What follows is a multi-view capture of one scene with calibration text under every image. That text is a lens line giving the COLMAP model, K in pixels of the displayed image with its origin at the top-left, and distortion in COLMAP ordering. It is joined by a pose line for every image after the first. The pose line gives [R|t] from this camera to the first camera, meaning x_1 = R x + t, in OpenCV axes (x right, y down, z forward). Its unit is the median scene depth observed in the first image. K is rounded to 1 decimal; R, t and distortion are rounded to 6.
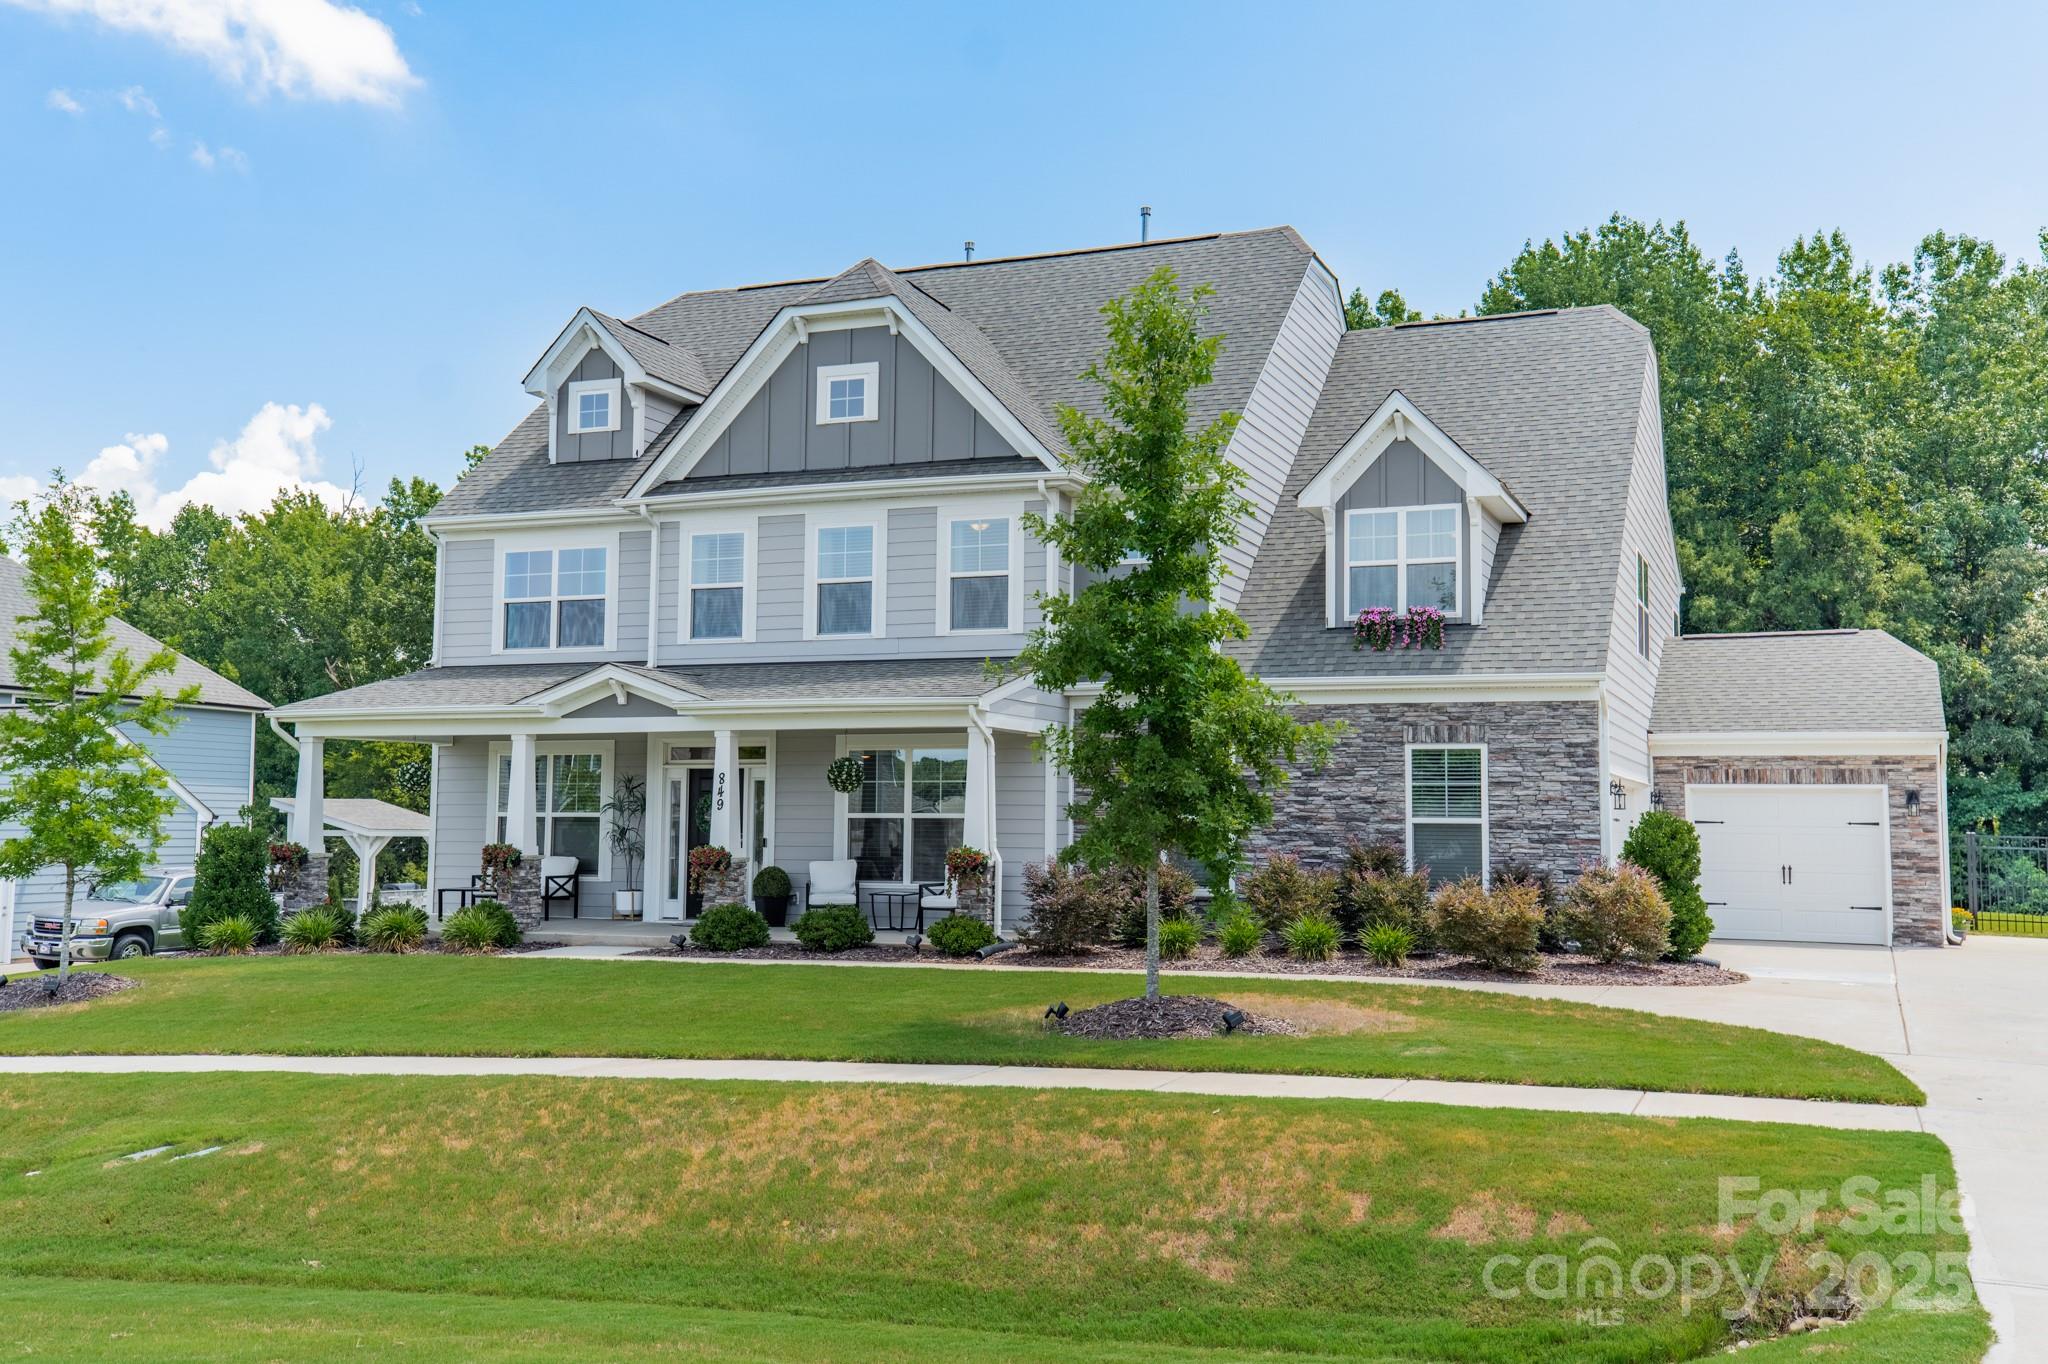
lens RADIAL K [[1973.2, 0, 1020.9], [0, 1973.2, 681.8], [0, 0, 1]] dist [0.163337, 0.000000]
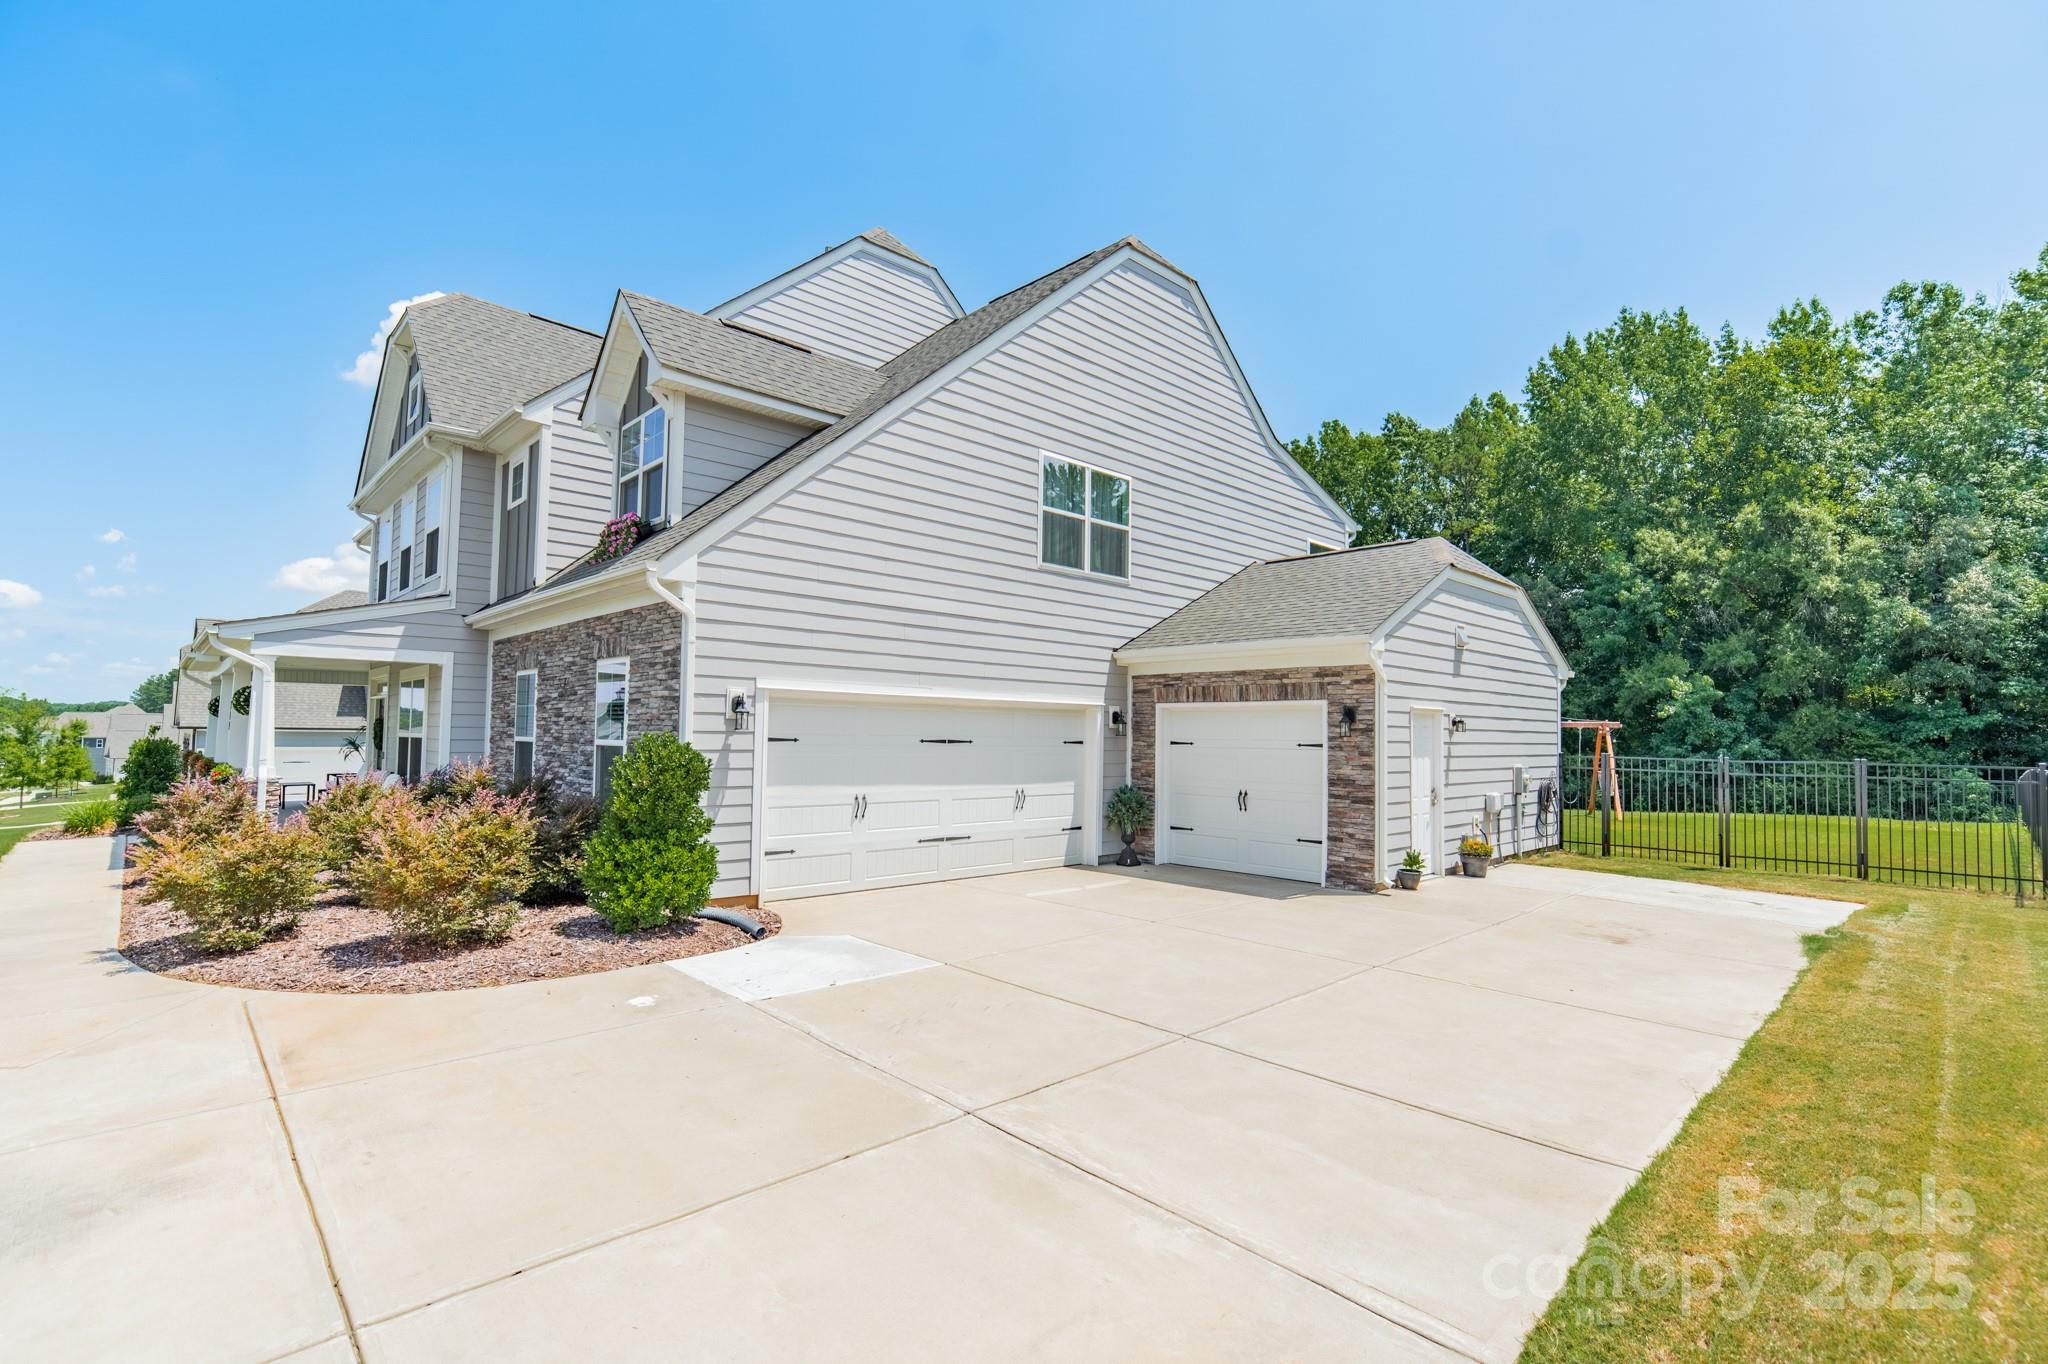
lens RADIAL K [[945.5, 0, 1026.5], [0, 945.5, 678.3], [0, 0, 1]] dist [0.001170, 0.001839]
pose [[0.911683, -0.015823, -0.410590, 0.199405], [0.020426, 0.999768, 0.006825, 0.015054], [0.410387, -0.014609, 0.911795, 0.243998]]
